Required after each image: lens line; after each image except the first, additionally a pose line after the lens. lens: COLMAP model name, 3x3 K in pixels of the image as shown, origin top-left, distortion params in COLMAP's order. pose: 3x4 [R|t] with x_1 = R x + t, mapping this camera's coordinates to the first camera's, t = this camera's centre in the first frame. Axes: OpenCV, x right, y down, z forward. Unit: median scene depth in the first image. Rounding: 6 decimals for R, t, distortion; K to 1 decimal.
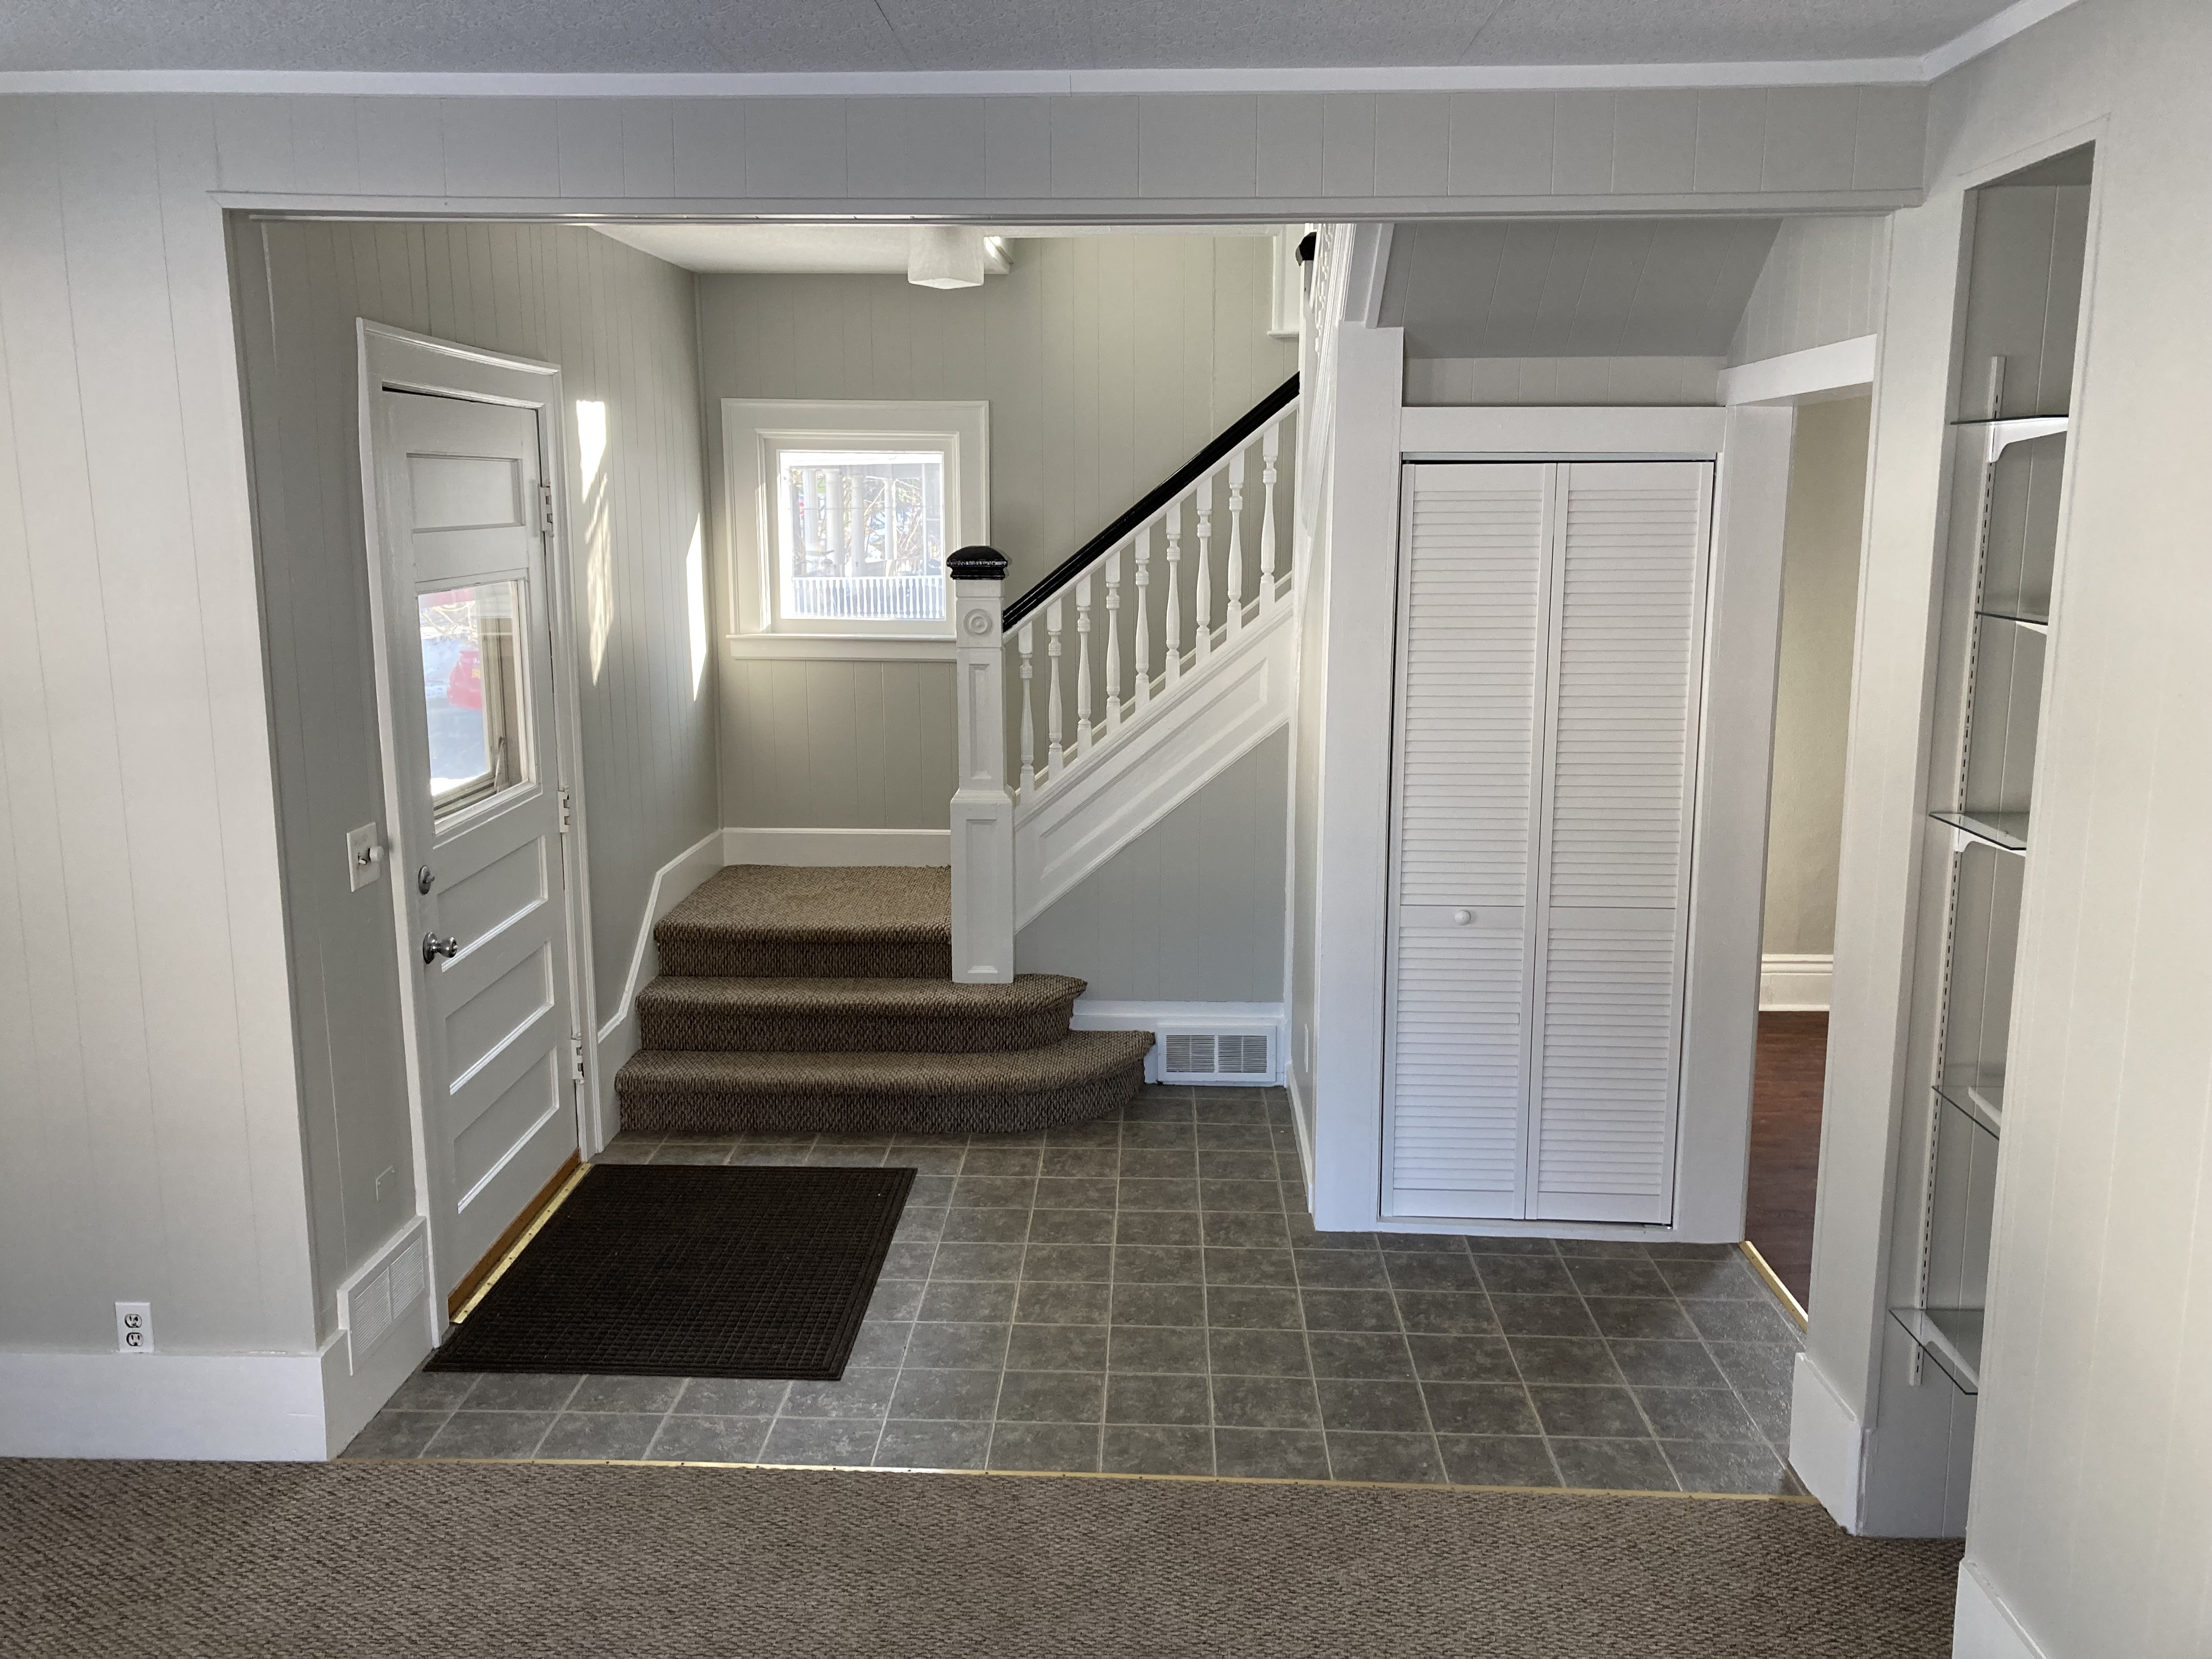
lens RADIAL K [[1820.5, 0, 1101.1], [0, 1820.5, 841.1], [0, 0, 1]] dist [0.008086, -0.027936]
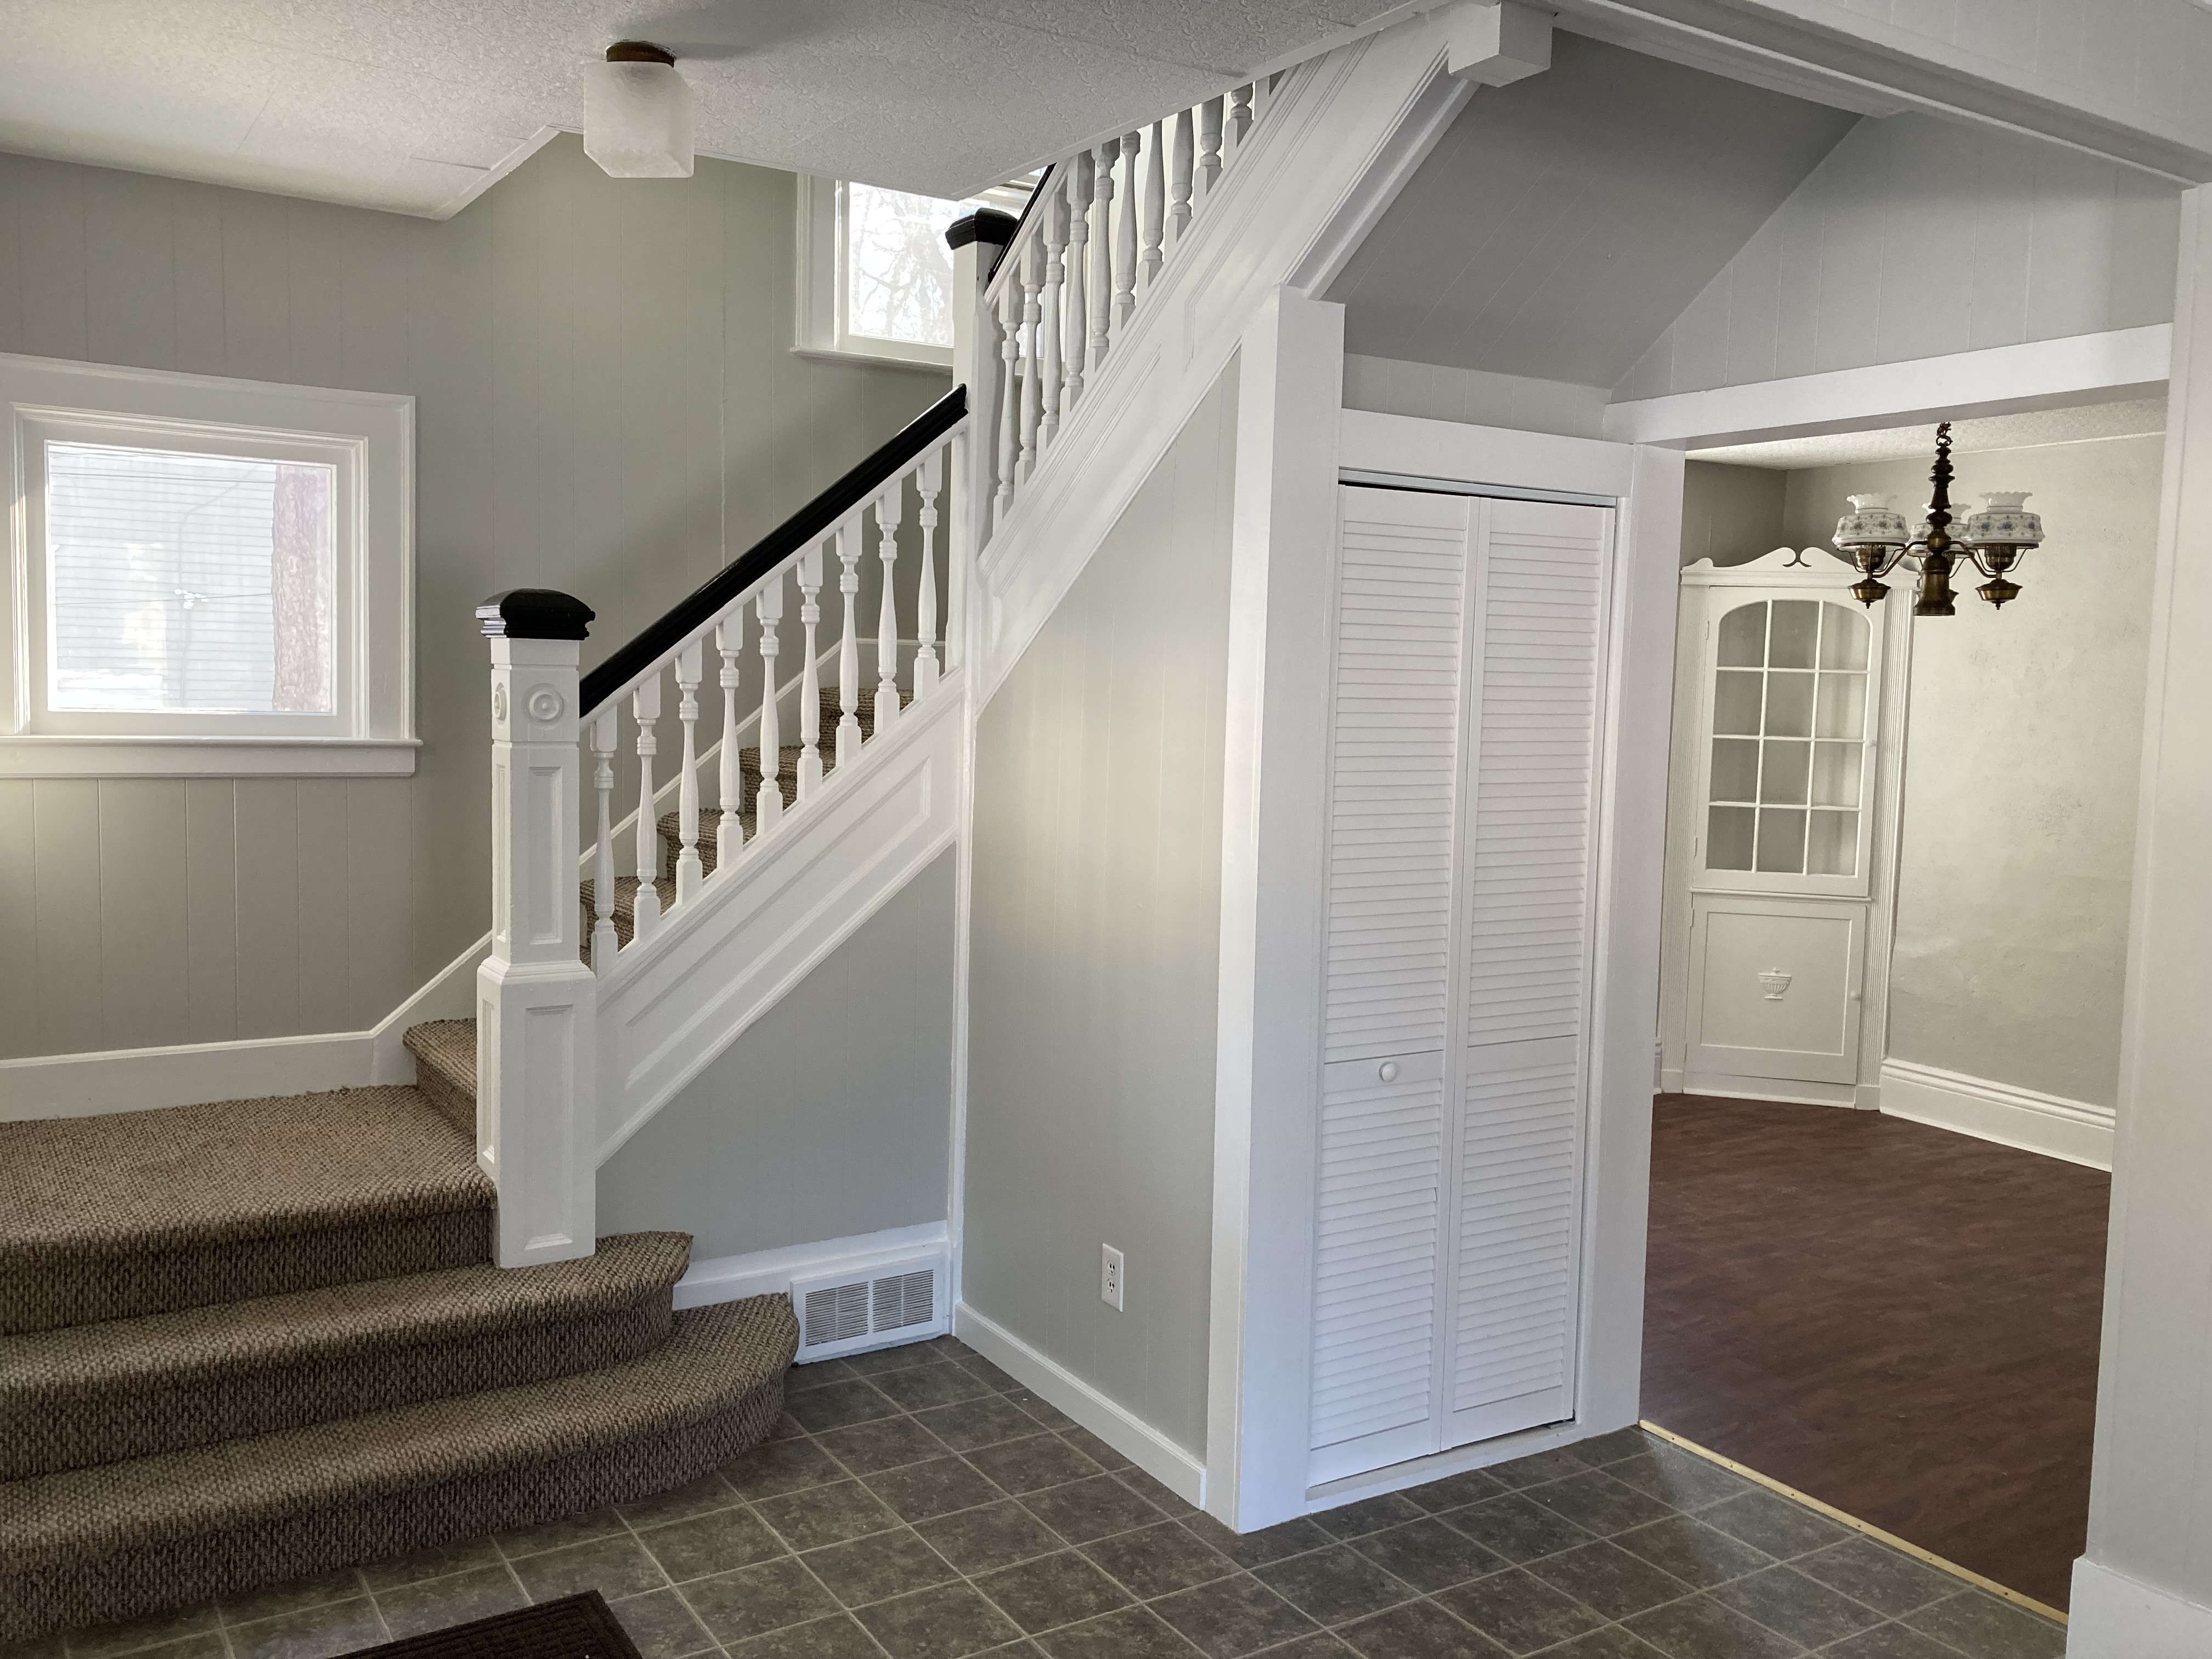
lens RADIAL K [[1820.5, 0, 1111.3], [0, 1820.5, 809.3], [0, 0, 1]] dist [0.008086, -0.027936]
pose [[0.814161, -0.022165, 0.580216, -0.283539], [0.082296, 0.993588, -0.077522, -0.015297], [-0.574778, 0.110864, 0.810765, 0.356386]]
